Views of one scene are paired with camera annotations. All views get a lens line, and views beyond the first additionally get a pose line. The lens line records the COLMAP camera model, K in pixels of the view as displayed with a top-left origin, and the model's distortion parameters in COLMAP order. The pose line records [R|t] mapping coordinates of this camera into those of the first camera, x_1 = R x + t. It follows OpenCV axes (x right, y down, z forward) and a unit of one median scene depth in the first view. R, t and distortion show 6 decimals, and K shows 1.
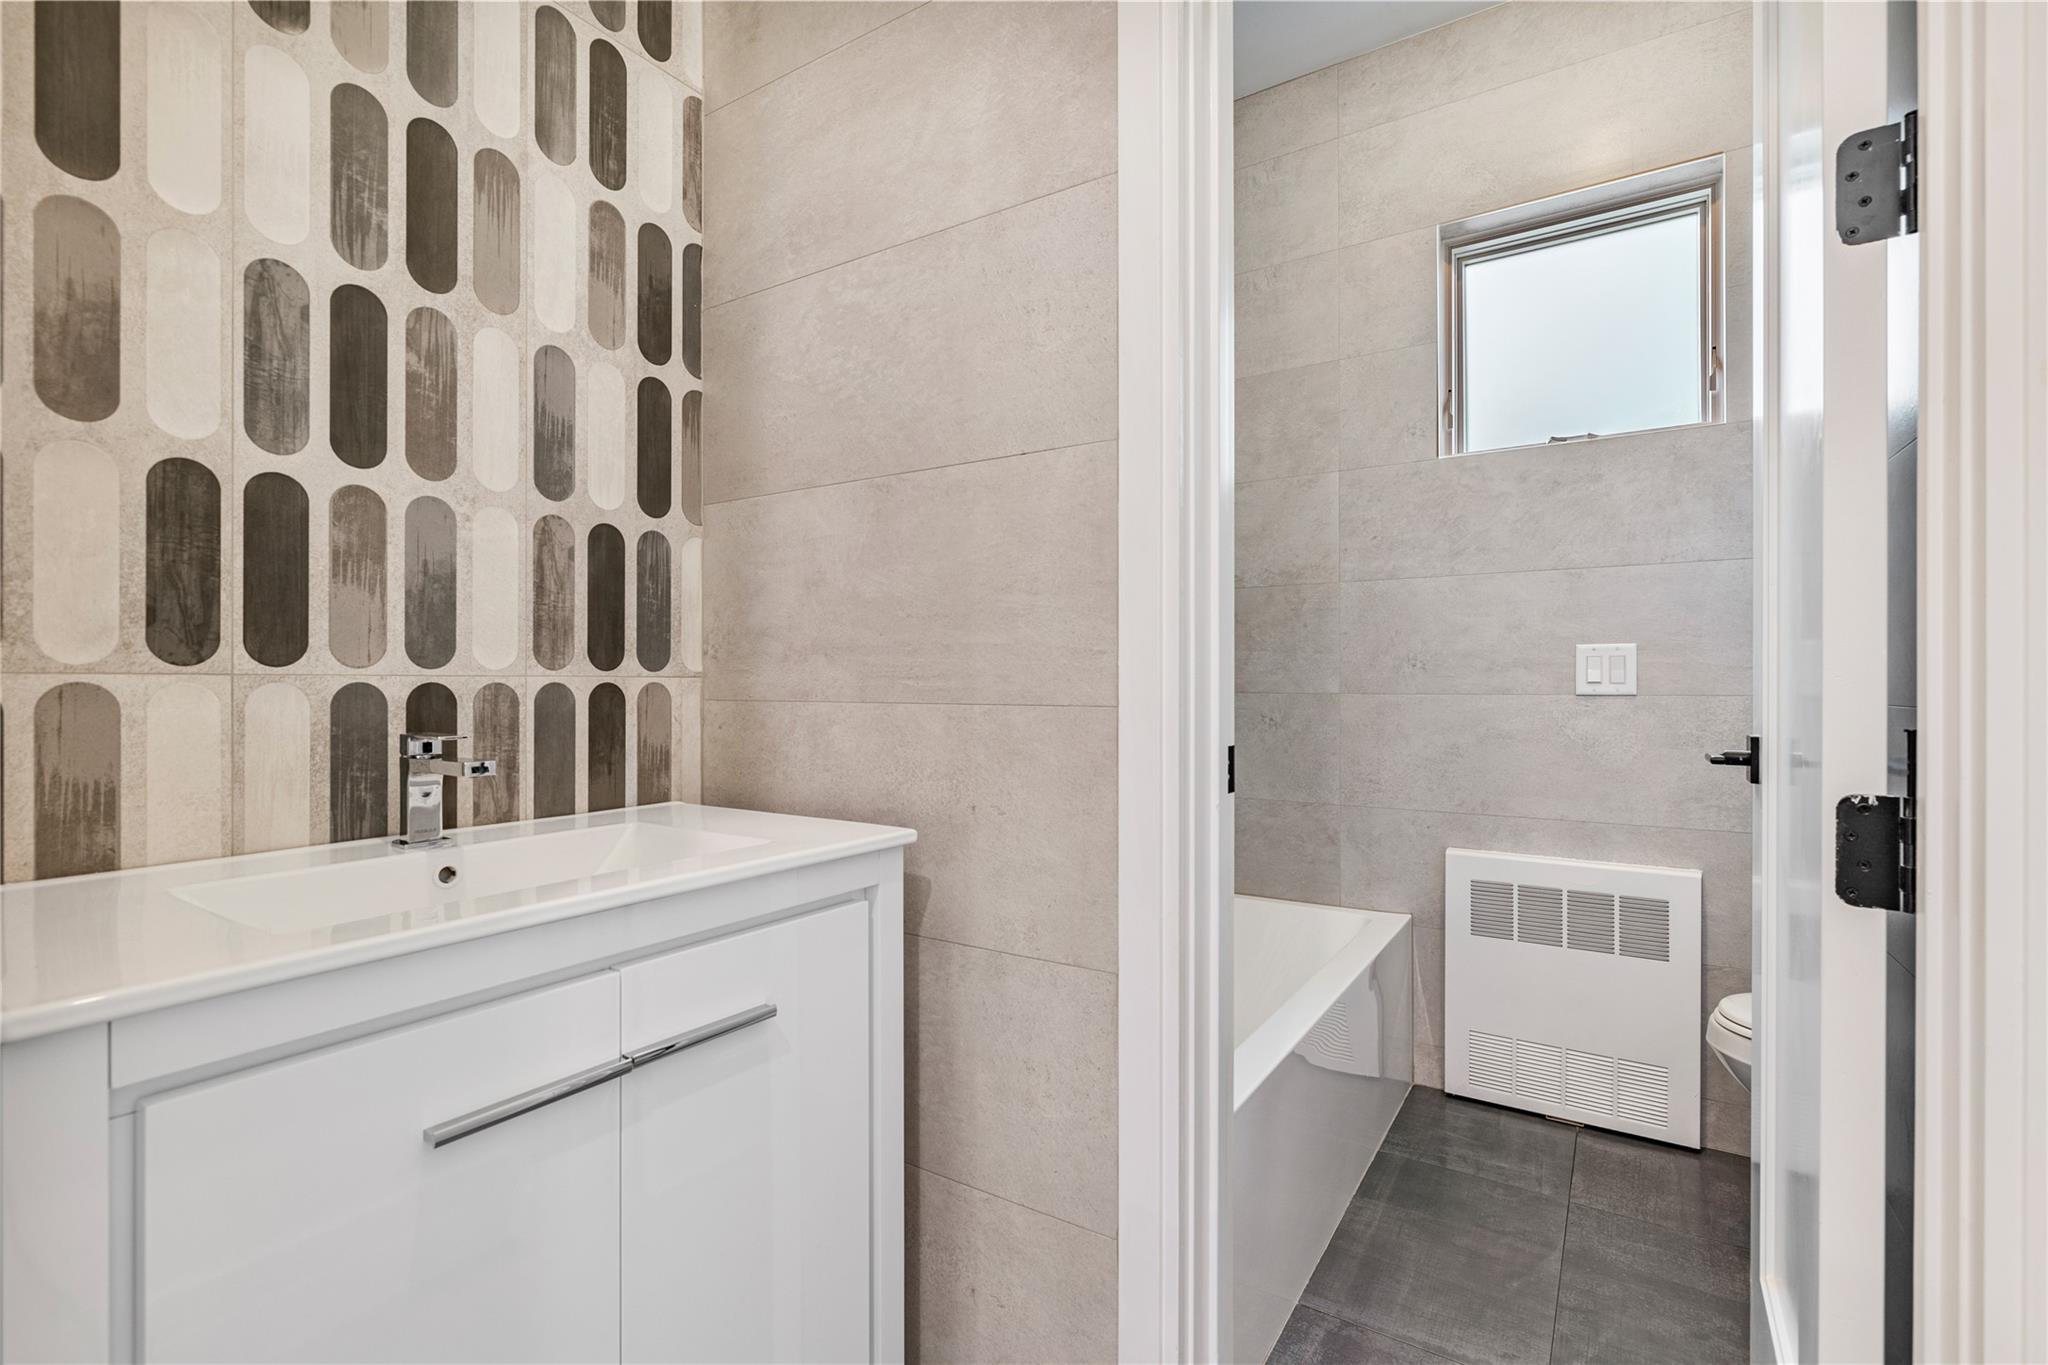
lens RADIAL K [[893.3, 0, 1024.0], [0, 893.3, 682.5], [0, 0, 1]] dist [-0.007232, 0.000079]
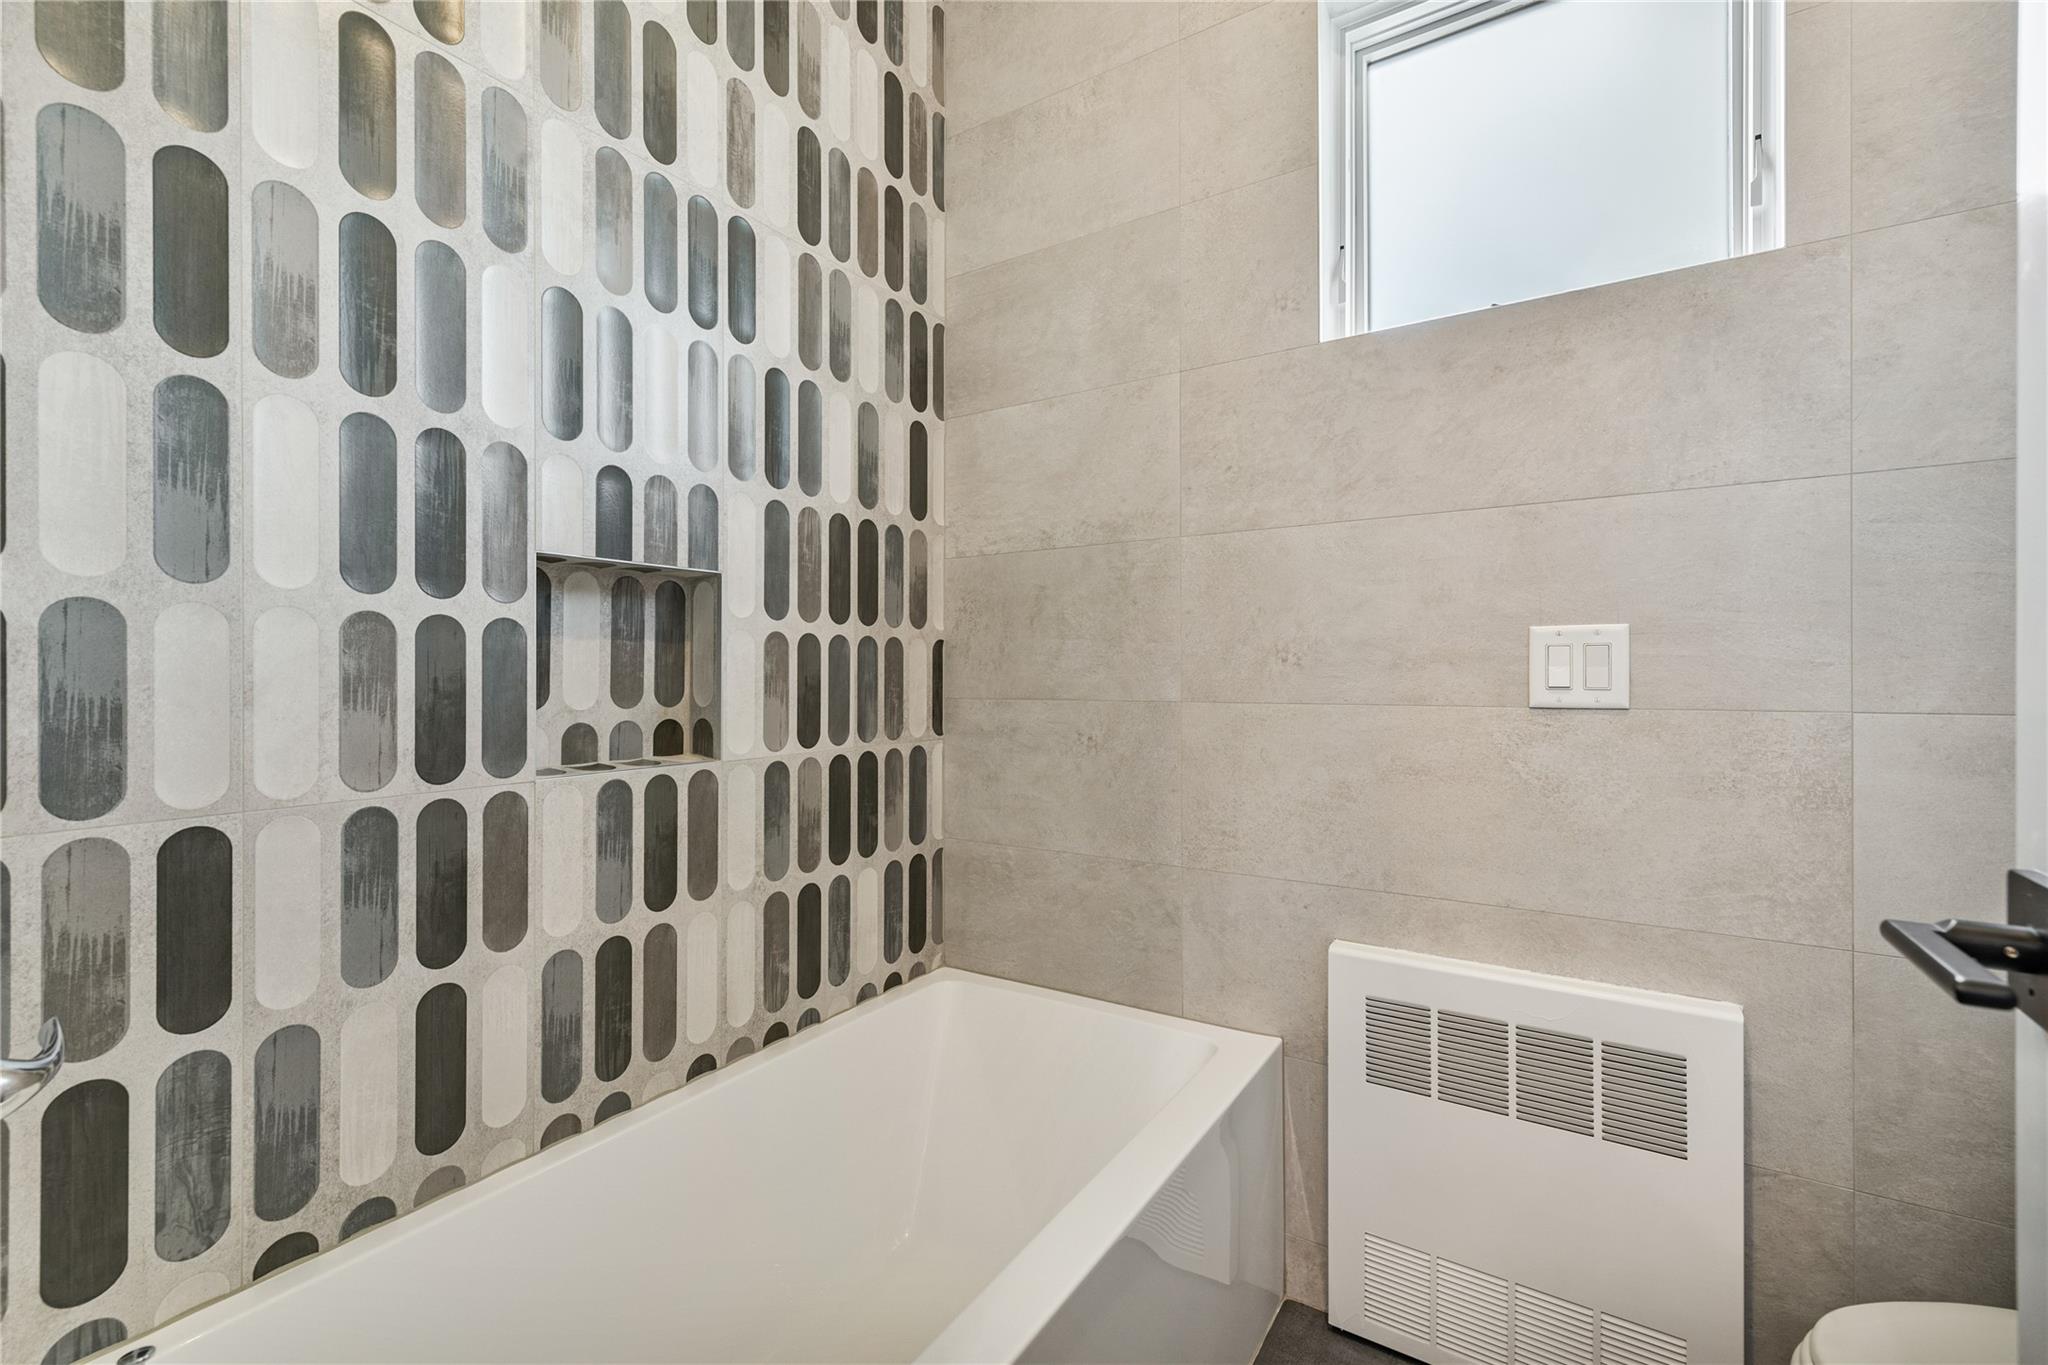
lens RADIAL K [[854.0, 0, 1018.7], [0, 854.0, 675.4], [0, 0, 1]] dist [0.001476, -0.000239]
pose [[1.000000, -0.000167, 0.000349, 0.252536], [0.000168, 0.999998, -0.001965, -0.006936], [-0.000349, 0.001965, 0.999998, 0.387996]]
